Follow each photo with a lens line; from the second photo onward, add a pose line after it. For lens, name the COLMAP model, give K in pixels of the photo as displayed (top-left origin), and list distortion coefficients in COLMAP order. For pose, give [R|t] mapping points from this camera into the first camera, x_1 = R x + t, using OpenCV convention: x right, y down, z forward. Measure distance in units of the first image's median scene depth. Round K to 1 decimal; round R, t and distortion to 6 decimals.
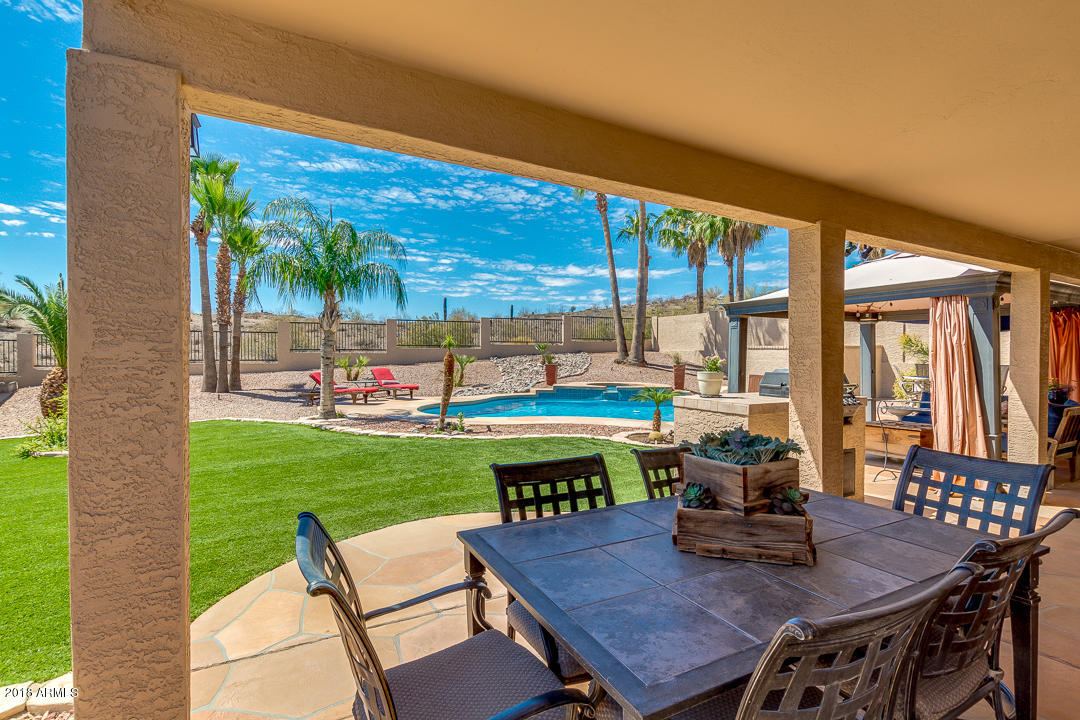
lens RADIAL K [[496.8, 0, 543.9], [0, 496.8, 363.1], [0, 0, 1]] dist [0.002671, -0.000440]
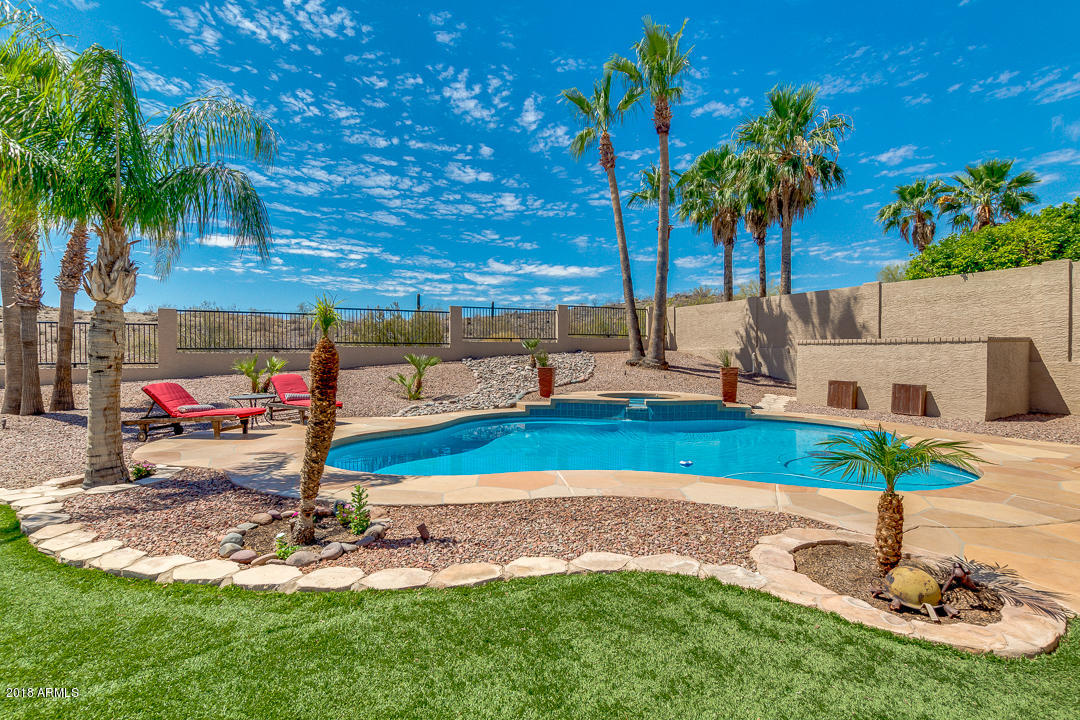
lens RADIAL K [[496.8, 0, 549.2], [0, 496.8, 364.2], [0, 0, 1]] dist [0.002671, -0.000440]
pose [[0.998912, -0.004506, 0.046411, -0.011796], [0.004630, 0.999986, -0.002553, -0.000299], [-0.046398, 0.002765, 0.998919, 0.250941]]
